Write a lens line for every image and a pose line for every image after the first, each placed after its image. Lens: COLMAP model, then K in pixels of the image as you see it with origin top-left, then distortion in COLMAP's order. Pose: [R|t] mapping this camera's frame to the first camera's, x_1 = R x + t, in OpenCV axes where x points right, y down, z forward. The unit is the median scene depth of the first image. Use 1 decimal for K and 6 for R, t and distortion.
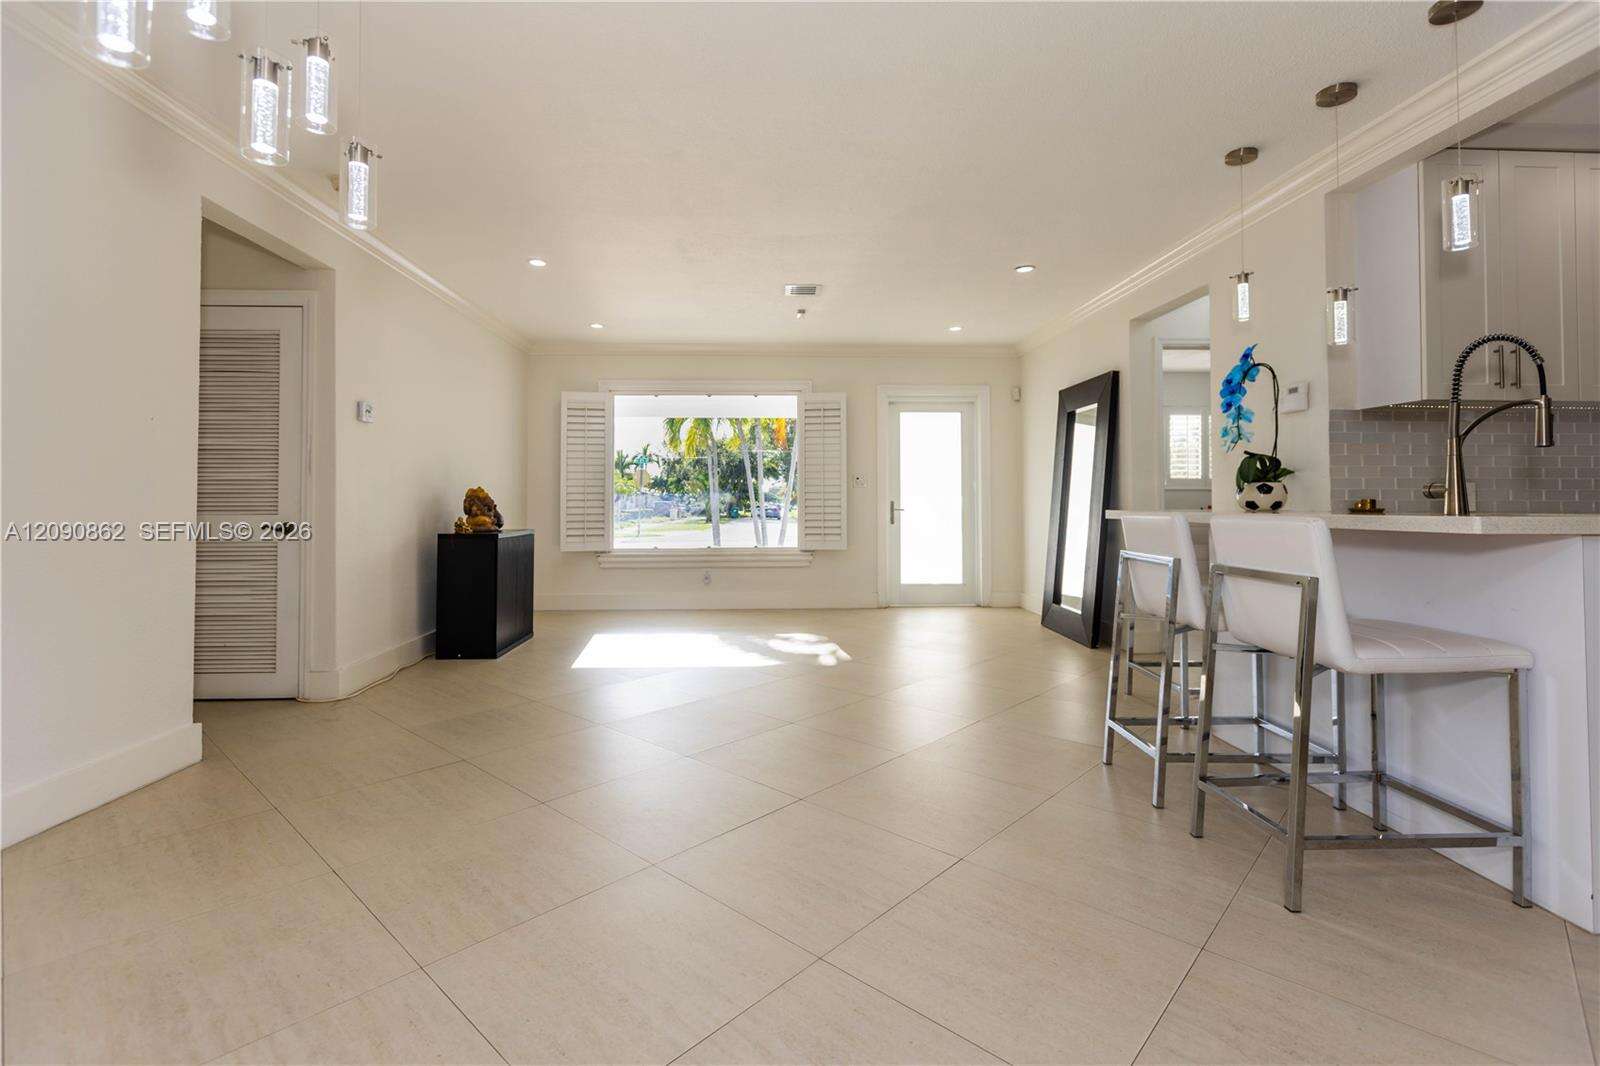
lens RADIAL K [[723.9, 0, 800.9], [0, 723.9, 513.6], [0, 0, 1]] dist [0.001204, 0.000042]
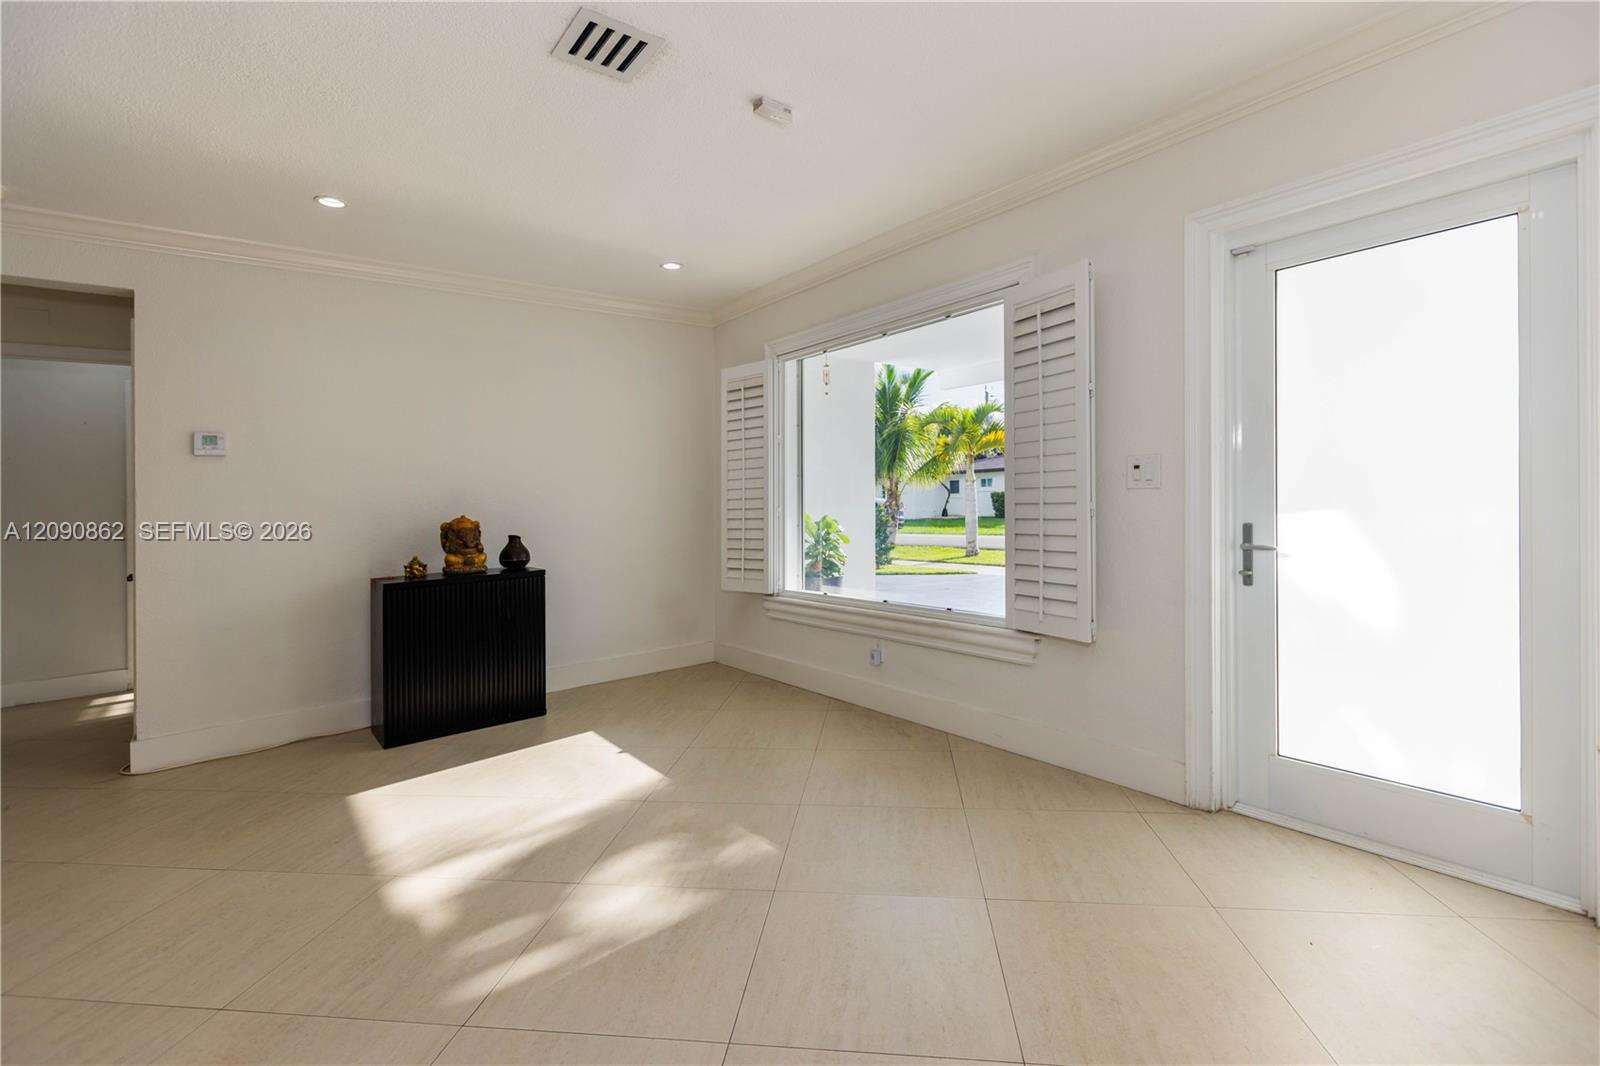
lens RADIAL K [[723.9, 0, 800.9], [0, 723.9, 513.6], [0, 0, 1]] dist [0.001204, 0.000042]
pose [[0.592331, -0.000596, -0.805694, 0.294634], [0.020252, 0.999695, 0.014150, -0.032290], [0.805440, -0.024698, 0.592162, 0.617725]]
